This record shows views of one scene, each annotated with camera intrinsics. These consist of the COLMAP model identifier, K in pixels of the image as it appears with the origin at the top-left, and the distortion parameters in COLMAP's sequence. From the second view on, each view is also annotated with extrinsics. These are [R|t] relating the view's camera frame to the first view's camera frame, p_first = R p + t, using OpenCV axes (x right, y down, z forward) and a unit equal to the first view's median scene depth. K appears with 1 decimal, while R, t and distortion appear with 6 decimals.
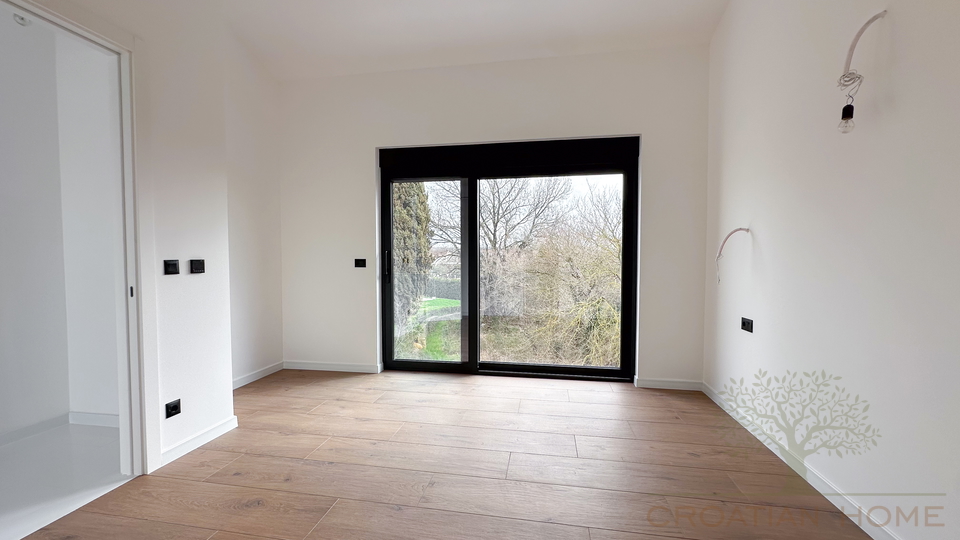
lens RADIAL K [[387.6, 0, 480.4], [0, 387.6, 274.0], [0, 0, 1]] dist [-0.000201, -0.000011]
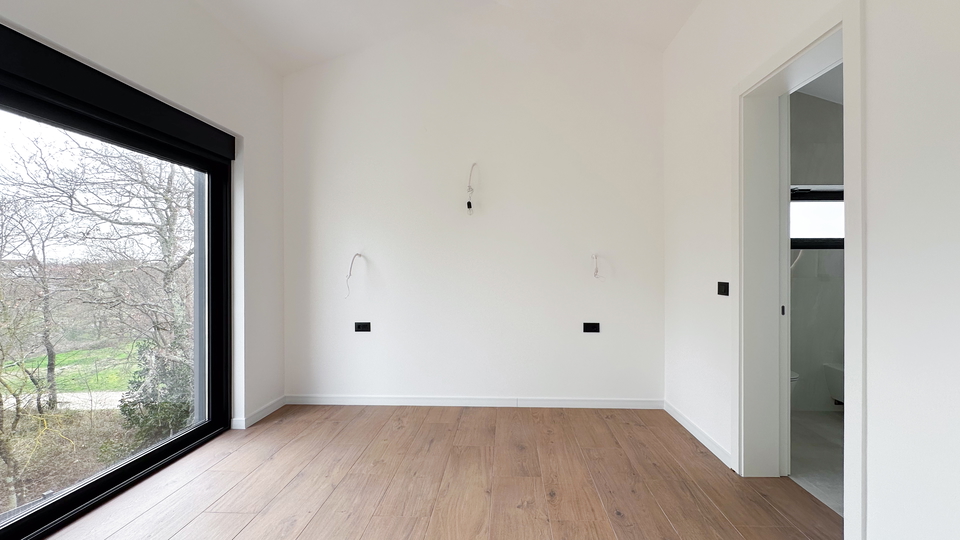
lens RADIAL K [[384.9, 0, 505.5], [0, 384.9, 272.2], [0, 0, 1]] dist [-0.000465, -0.000125]
pose [[-0.156261, -0.007110, 0.987690, -0.635164], [0.041608, 0.999039, 0.013774, -0.049572], [-0.986839, 0.043249, -0.155815, 0.671854]]
